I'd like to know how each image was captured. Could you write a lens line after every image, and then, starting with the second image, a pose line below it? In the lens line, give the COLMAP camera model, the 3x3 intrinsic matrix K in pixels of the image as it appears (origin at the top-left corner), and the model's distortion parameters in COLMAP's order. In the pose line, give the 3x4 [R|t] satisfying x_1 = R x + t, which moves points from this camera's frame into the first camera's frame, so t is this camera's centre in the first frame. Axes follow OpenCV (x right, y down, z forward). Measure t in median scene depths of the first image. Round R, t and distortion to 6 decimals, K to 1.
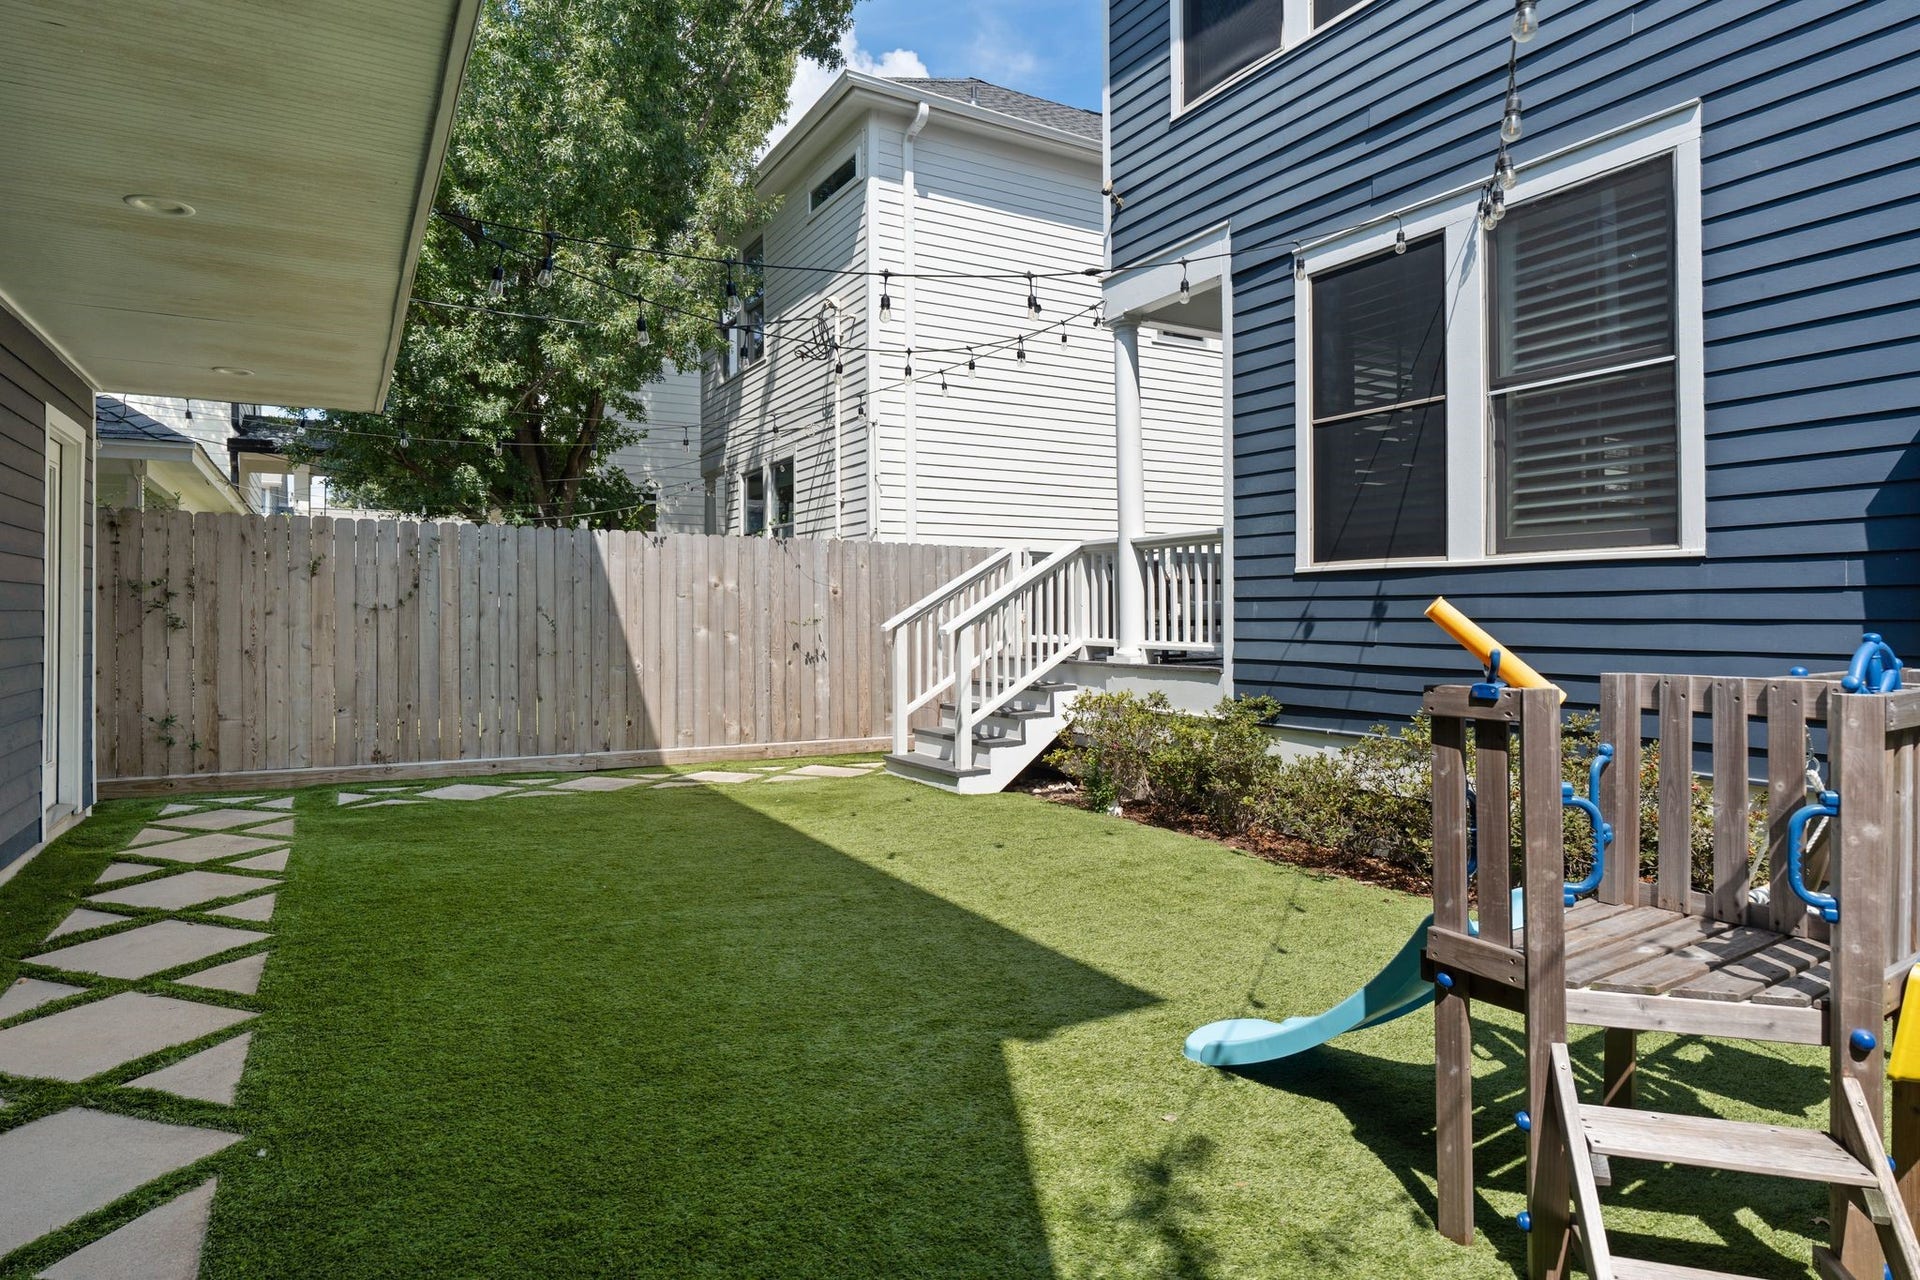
lens RADIAL K [[1076.9, 0, 955.5], [0, 1076.9, 596.5], [0, 0, 1]] dist [-0.001598, 0.000396]
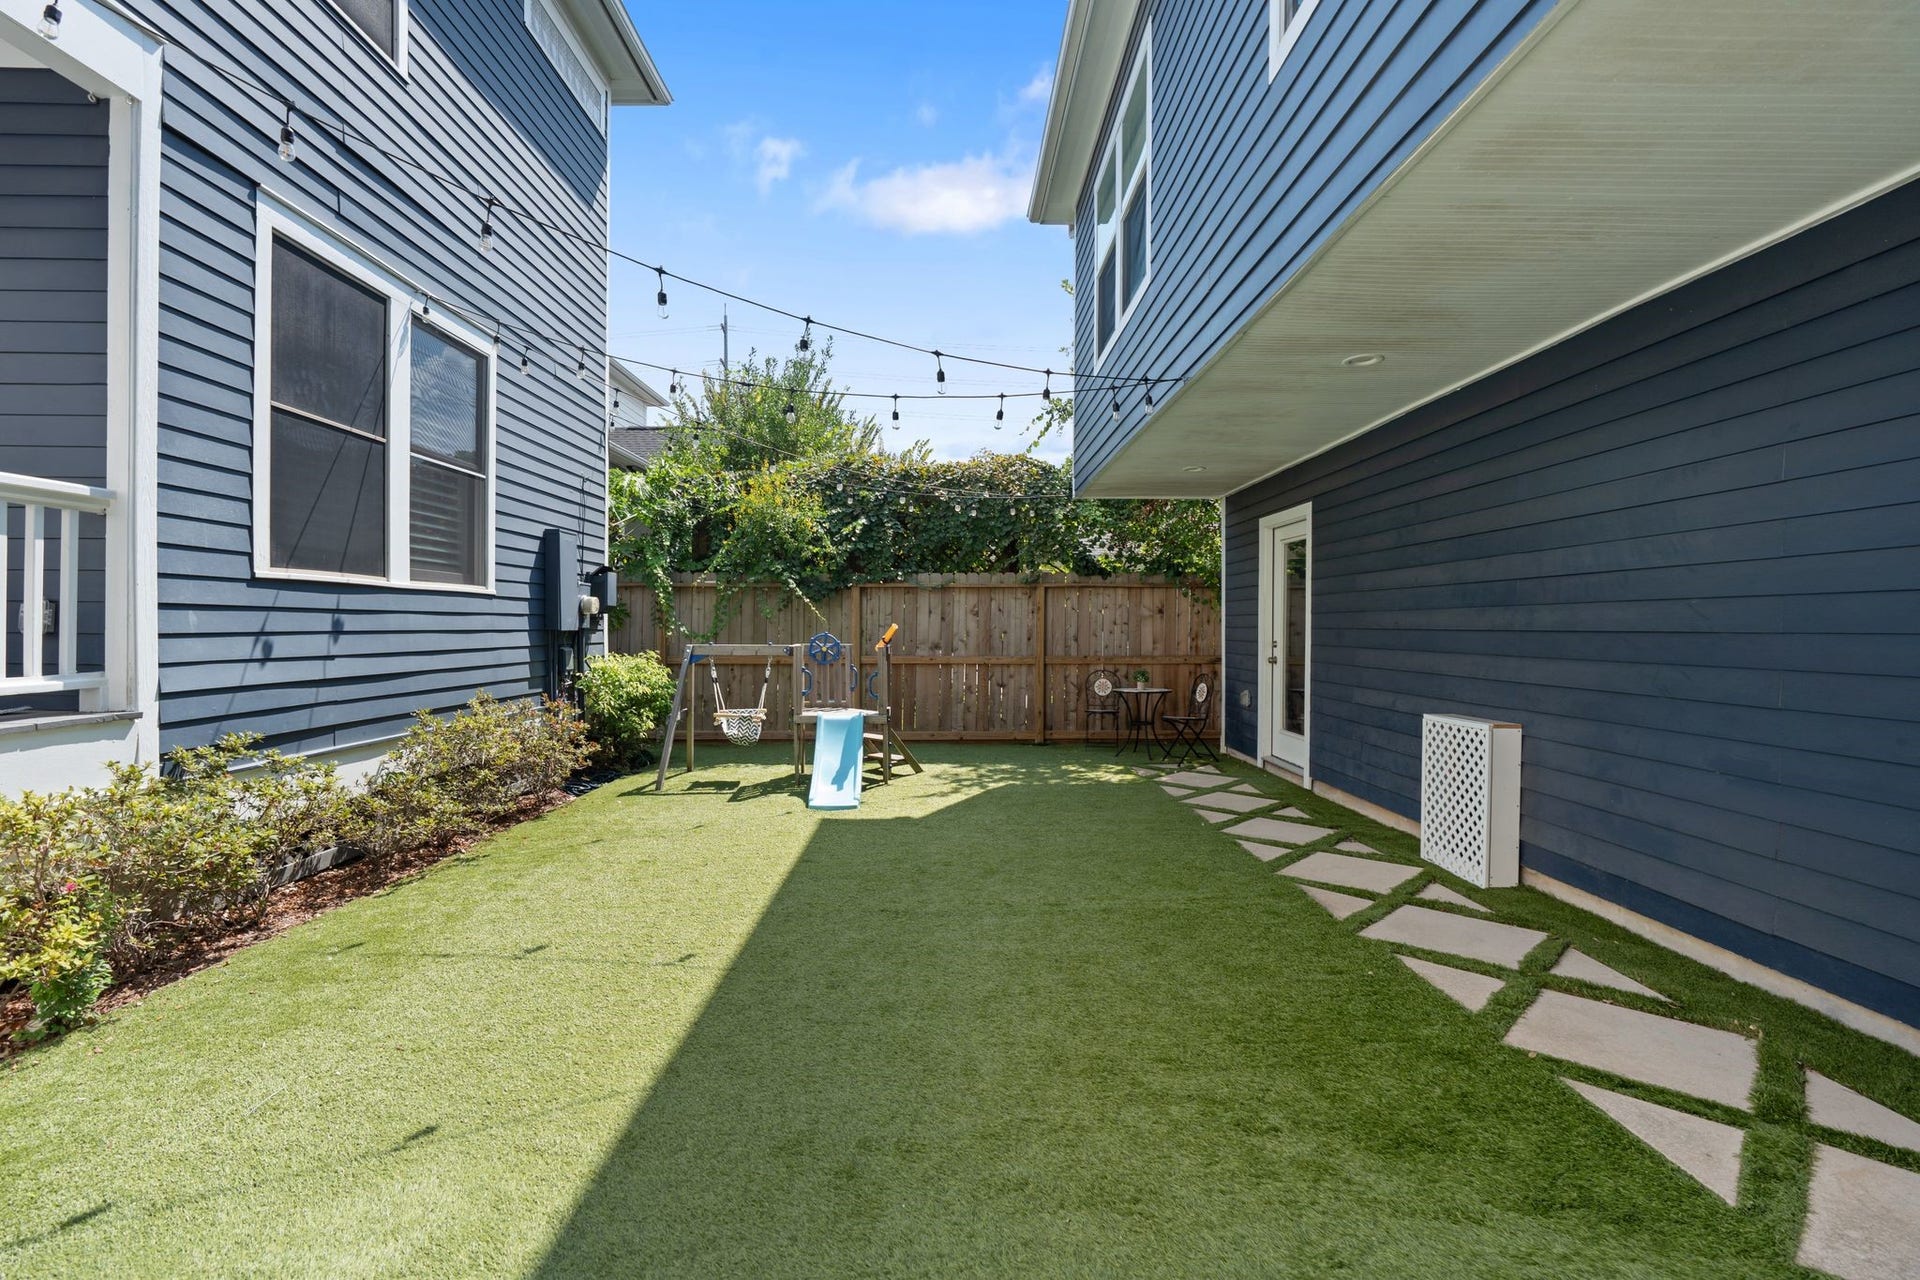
lens RADIAL K [[865.9, 0, 957.4], [0, 865.9, 634.5], [0, 0, 1]] dist [-0.003122, 0.000870]
pose [[-0.872814, -0.009040, 0.487970, -0.503350], [-0.013478, 0.999894, -0.005582, 0.019403], [-0.487867, -0.011449, -0.872843, 1.397460]]
